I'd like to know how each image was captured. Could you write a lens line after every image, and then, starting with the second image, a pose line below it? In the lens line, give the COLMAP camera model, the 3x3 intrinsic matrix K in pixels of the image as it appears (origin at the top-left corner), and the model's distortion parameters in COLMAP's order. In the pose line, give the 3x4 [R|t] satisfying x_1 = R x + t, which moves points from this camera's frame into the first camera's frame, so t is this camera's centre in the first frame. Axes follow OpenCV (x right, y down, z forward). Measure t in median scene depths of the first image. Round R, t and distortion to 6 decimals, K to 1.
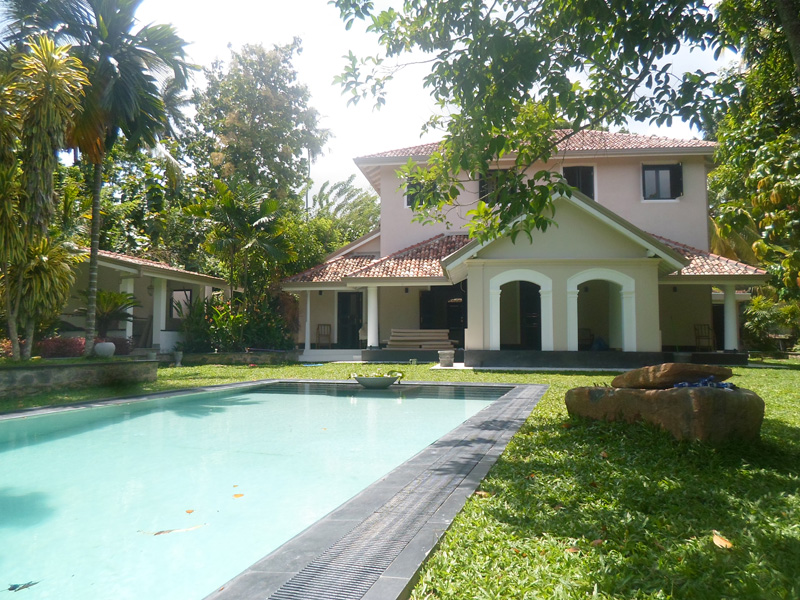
lens RADIAL K [[622.4, 0, 400.1], [0, 622.4, 300.7], [0, 0, 1]] dist [-0.013475, -0.009068]
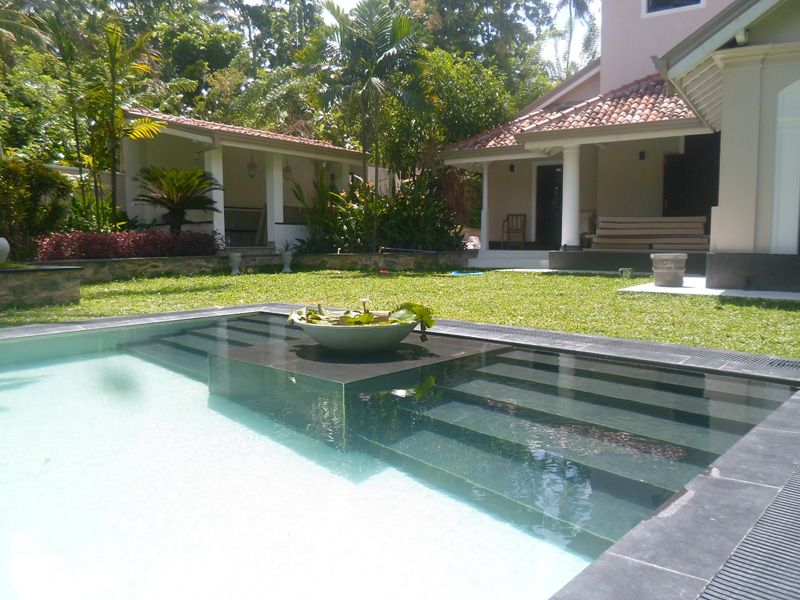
lens RADIAL K [[622.4, 0, 400.7], [0, 622.4, 297.4], [0, 0, 1]] dist [-0.013475, -0.009068]
pose [[0.899940, 0.038941, -0.434271, 0.076840], [0.027899, 0.988820, 0.146482, 0.029377], [0.435120, -0.143941, 0.888792, 0.371364]]
